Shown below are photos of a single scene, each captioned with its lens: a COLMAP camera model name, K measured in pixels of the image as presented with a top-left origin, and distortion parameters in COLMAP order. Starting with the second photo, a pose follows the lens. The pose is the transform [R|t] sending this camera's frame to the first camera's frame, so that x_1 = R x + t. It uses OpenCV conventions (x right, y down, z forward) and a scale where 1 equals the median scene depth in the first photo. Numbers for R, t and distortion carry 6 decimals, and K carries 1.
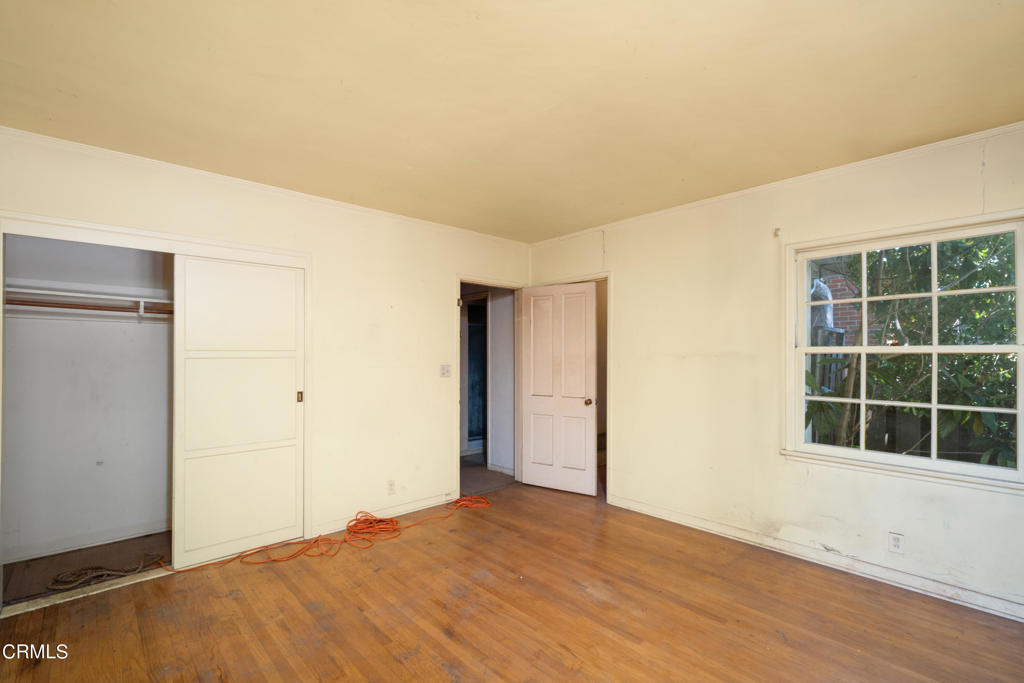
lens RADIAL K [[462.7, 0, 512.0], [0, 462.7, 348.8], [0, 0, 1]] dist [-0.004326, -0.000231]
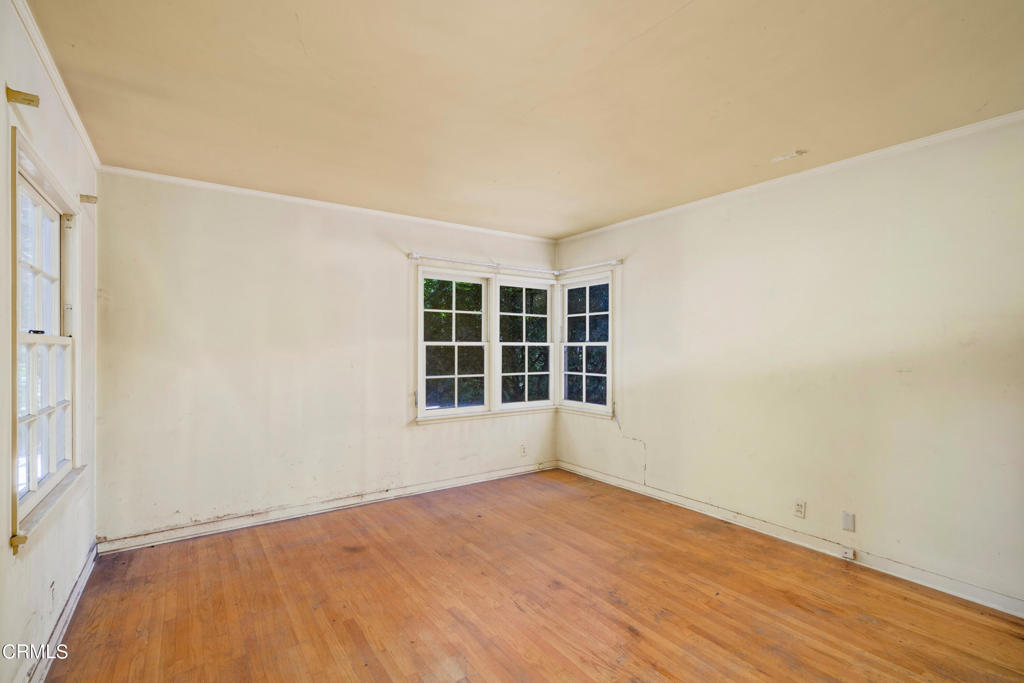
lens RADIAL K [[462.7, 0, 513.2], [0, 462.7, 346.2], [0, 0, 1]] dist [-0.004326, -0.000231]
pose [[-0.991361, 0.001160, 0.131160, -0.013105], [0.000279, 0.999977, -0.006732, 0.018365], [-0.131165, -0.006637, -0.991338, 2.062067]]
